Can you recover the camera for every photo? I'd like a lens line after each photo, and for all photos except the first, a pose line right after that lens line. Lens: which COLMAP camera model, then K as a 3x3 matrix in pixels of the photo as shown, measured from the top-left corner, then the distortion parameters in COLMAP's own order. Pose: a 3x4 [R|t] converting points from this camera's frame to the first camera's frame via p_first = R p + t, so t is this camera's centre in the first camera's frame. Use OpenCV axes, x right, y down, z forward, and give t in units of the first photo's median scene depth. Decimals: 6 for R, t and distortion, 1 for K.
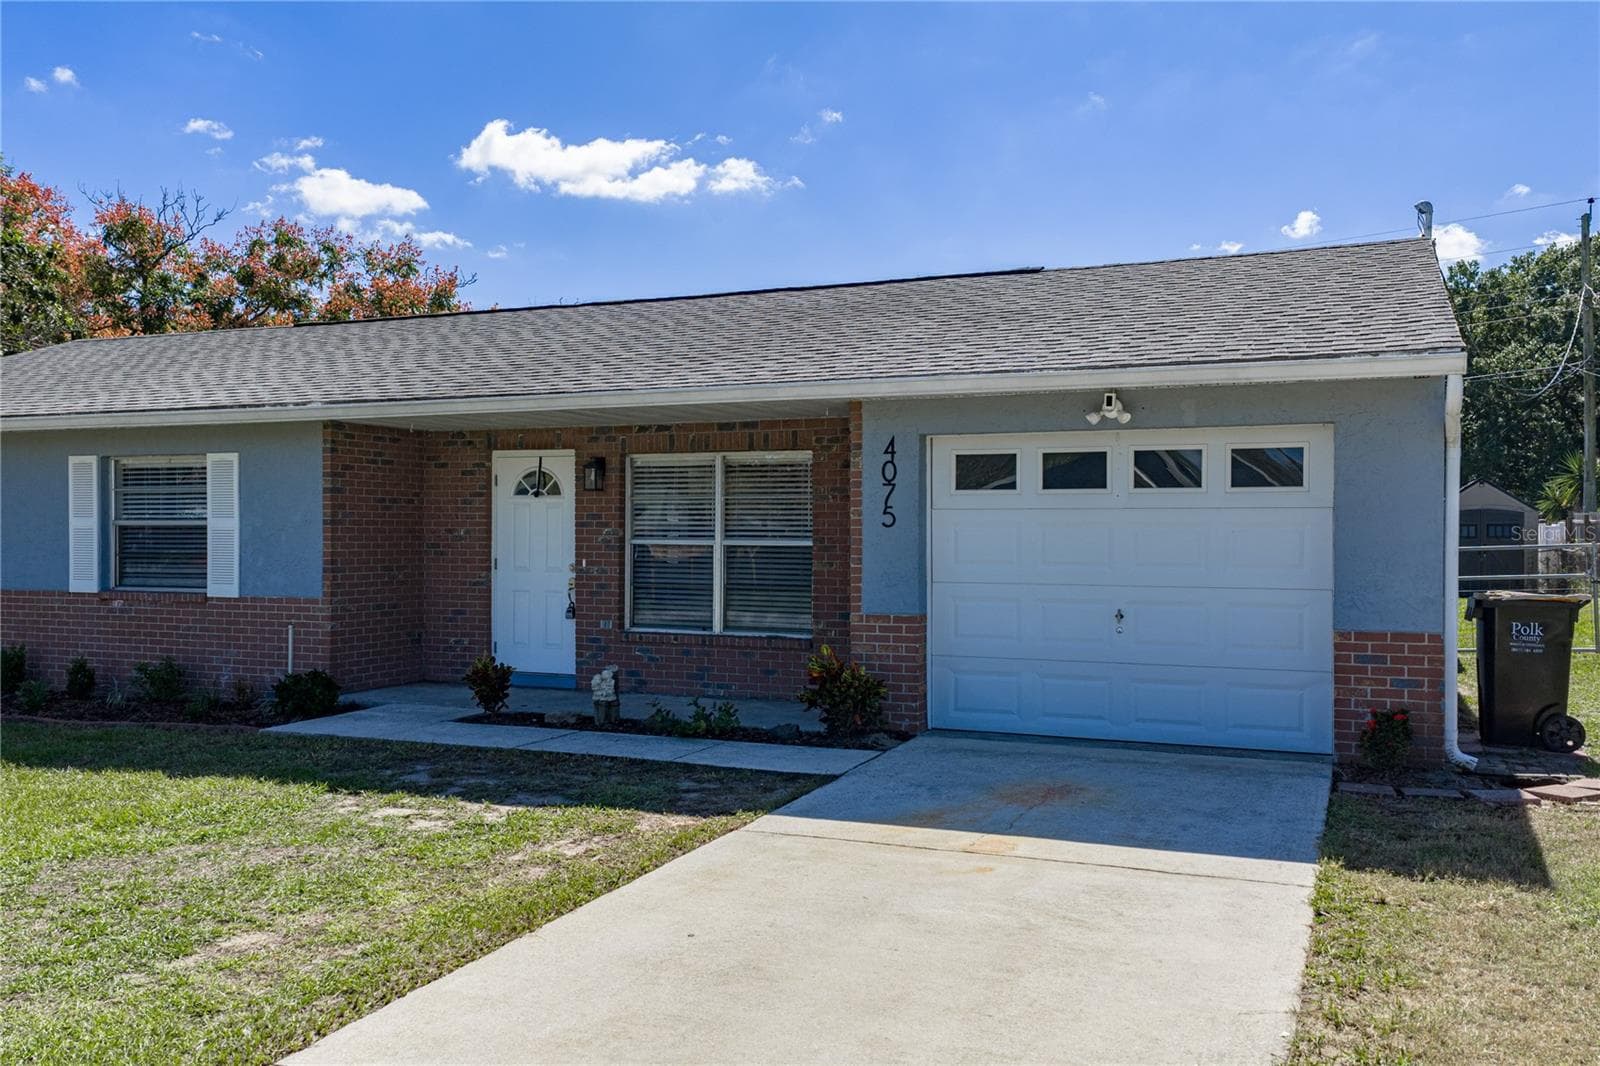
lens RADIAL K [[1339.6, 0, 826.2], [0, 1339.6, 535.1], [0, 0, 1]] dist [0.007239, 0.007934]
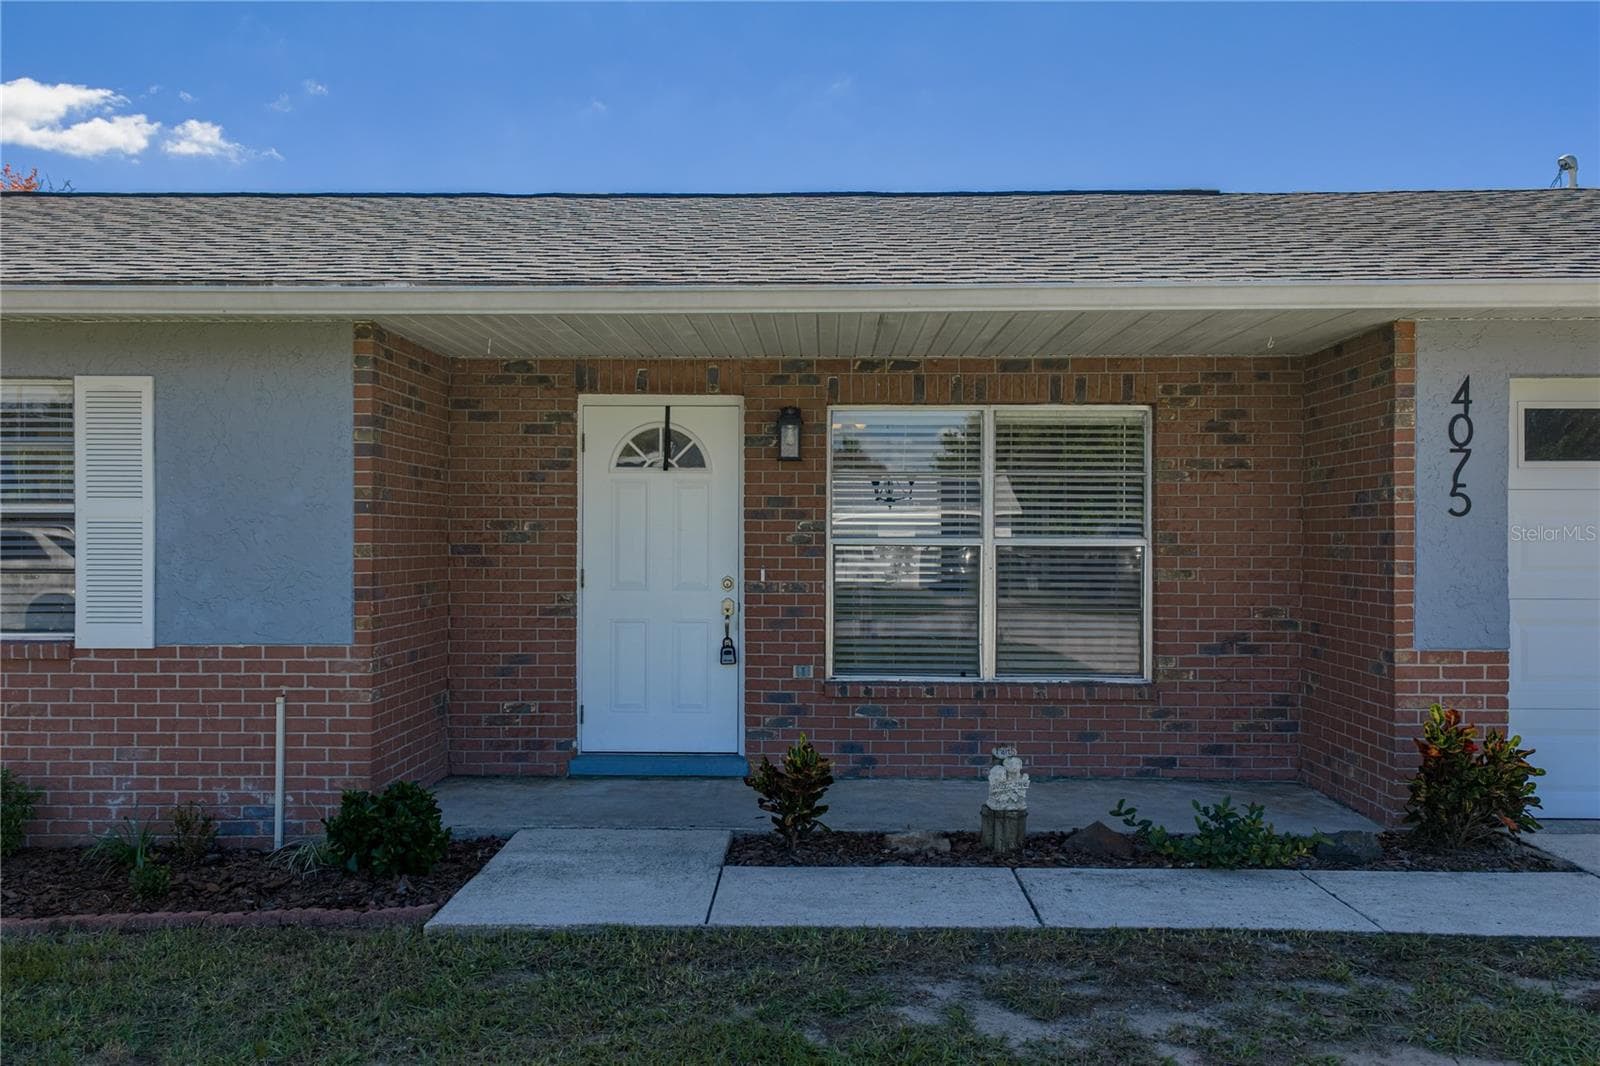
lens RADIAL K [[1339.6, 0, 826.2], [0, 1339.6, 535.1], [0, 0, 1]] dist [0.007239, 0.007934]
pose [[0.929803, -0.001278, 0.368055, -0.385245], [0.002177, 0.999996, -0.002030, 0.003208], [-0.368051, 0.002689, 0.929802, 0.404806]]
